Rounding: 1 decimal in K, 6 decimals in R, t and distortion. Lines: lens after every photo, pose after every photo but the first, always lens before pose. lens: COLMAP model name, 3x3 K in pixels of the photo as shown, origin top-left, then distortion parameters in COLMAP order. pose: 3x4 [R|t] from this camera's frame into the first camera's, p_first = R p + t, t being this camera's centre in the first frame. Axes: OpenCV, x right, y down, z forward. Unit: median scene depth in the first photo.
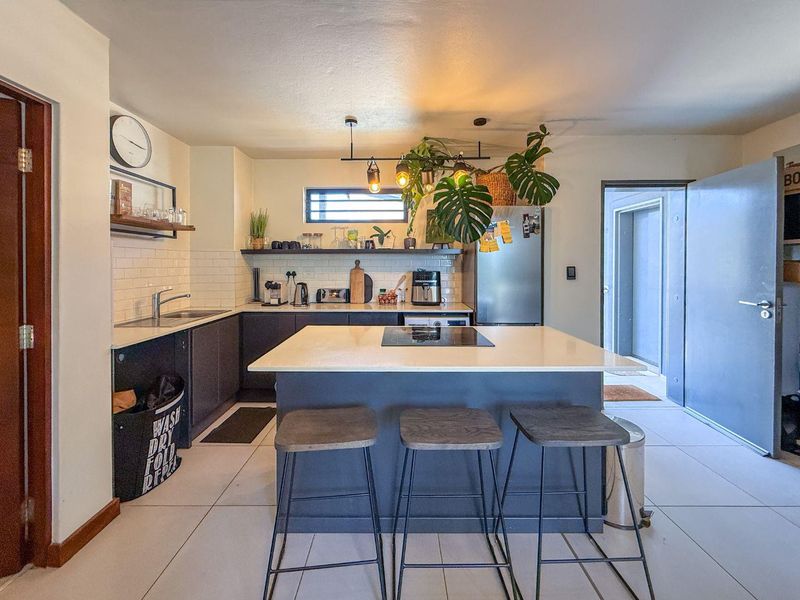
lens RADIAL K [[333.9, 0, 393.2], [0, 333.9, 267.5], [0, 0, 1]] dist [-0.000802, 0.000085]
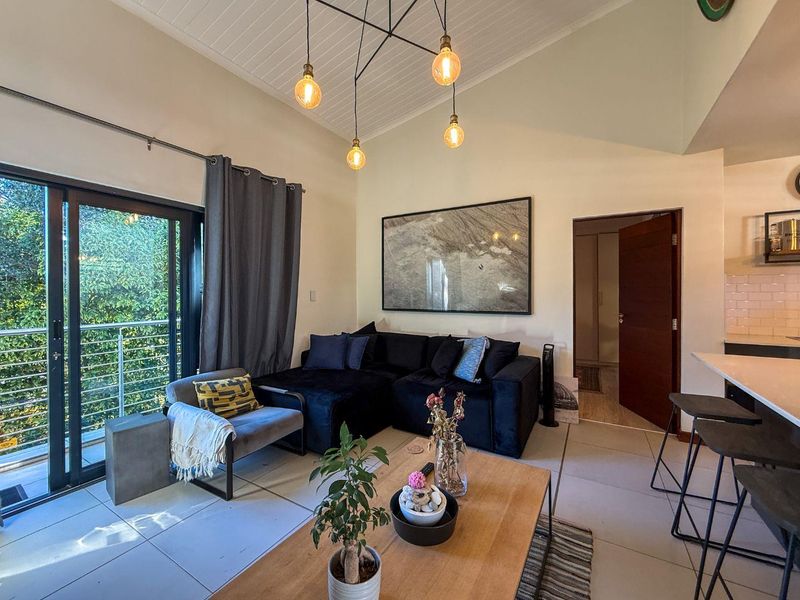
lens RADIAL K [[332.4, 0, 392.5], [0, 332.4, 293.7], [0, 0, 1]] dist [0.000329, 0.000020]
pose [[-0.520223, 0.005285, -0.854014, 0.669257], [-0.003024, 0.999963, 0.008030, 0.003211], [0.854025, 0.006760, -0.520188, 0.237581]]
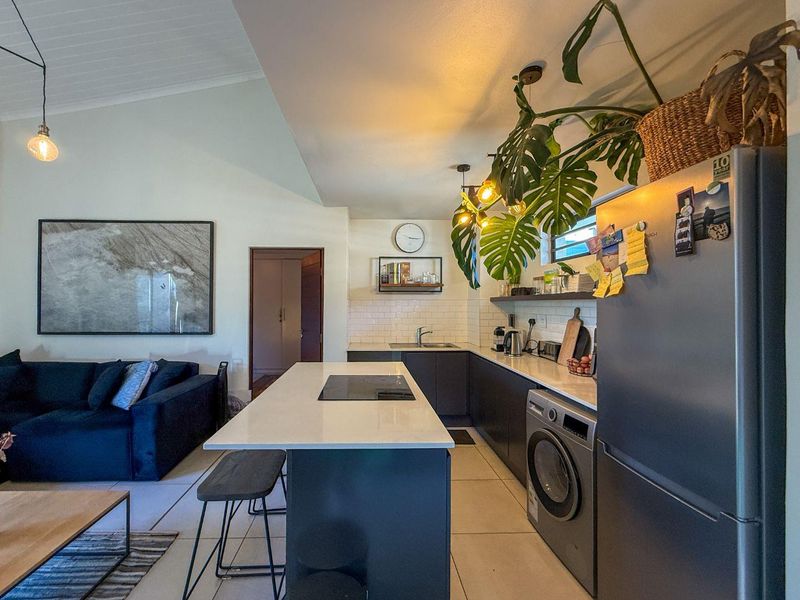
lens RADIAL K [[334.7, 0, 378.7], [0, 334.7, 301.6], [0, 0, 1]] dist [-0.000731, 0.000089]
pose [[0.026924, -0.005392, -0.999623, 0.663255], [-0.009820, 0.999936, -0.005658, -0.029361], [0.999589, 0.009969, 0.026870, 0.575678]]
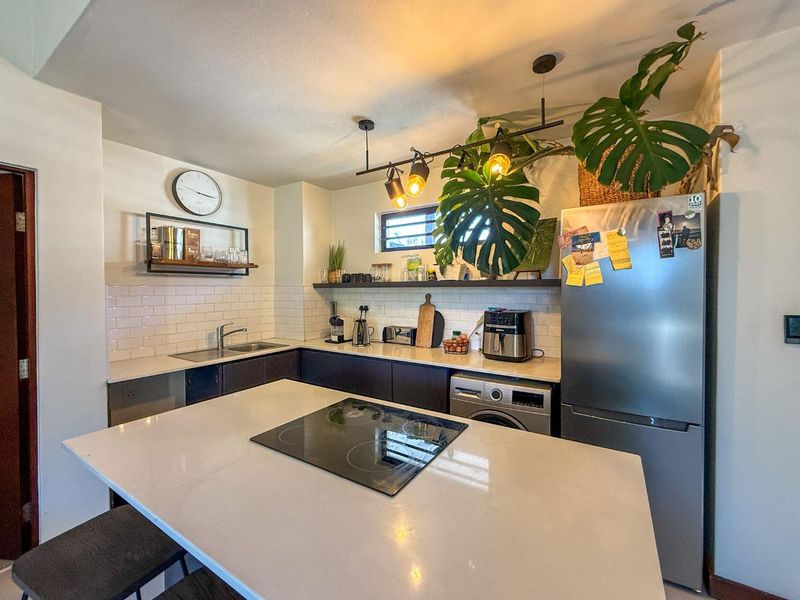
lens RADIAL K [[329.2, 0, 400.2], [0, 329.2, 293.1], [0, 0, 1]] dist [0.002143, 0.000063]
pose [[0.845829, 0.004956, -0.533431, 0.283082], [-0.001396, 0.999974, 0.007077, -0.032107], [0.533452, -0.005241, 0.845814, 0.299370]]
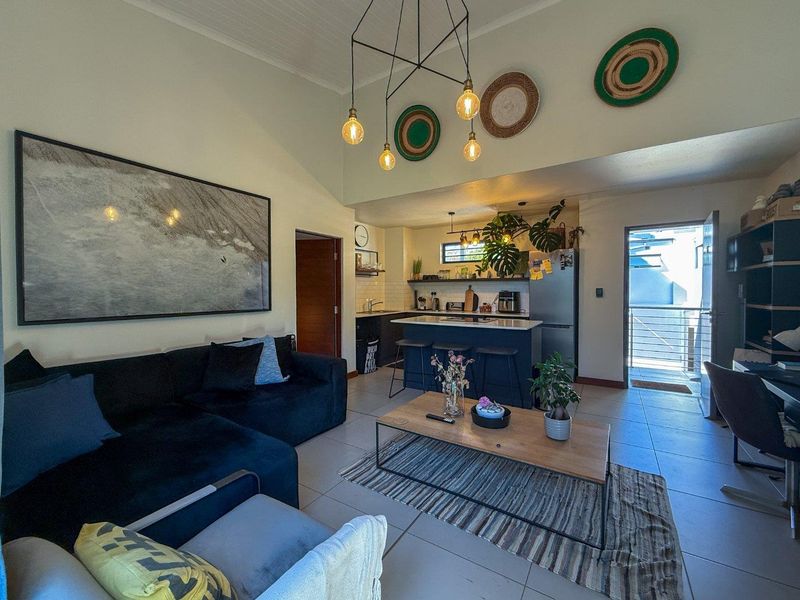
lens RADIAL K [[340.5, 0, 402.6], [0, 340.5, 296.1], [0, 0, 1]] dist [-0.001385, -0.000161]
pose [[0.853418, 0.006236, -0.521189, 0.518484], [-0.001256, 0.999950, 0.009909, 0.016698], [0.521225, -0.007802, 0.853384, -0.651089]]
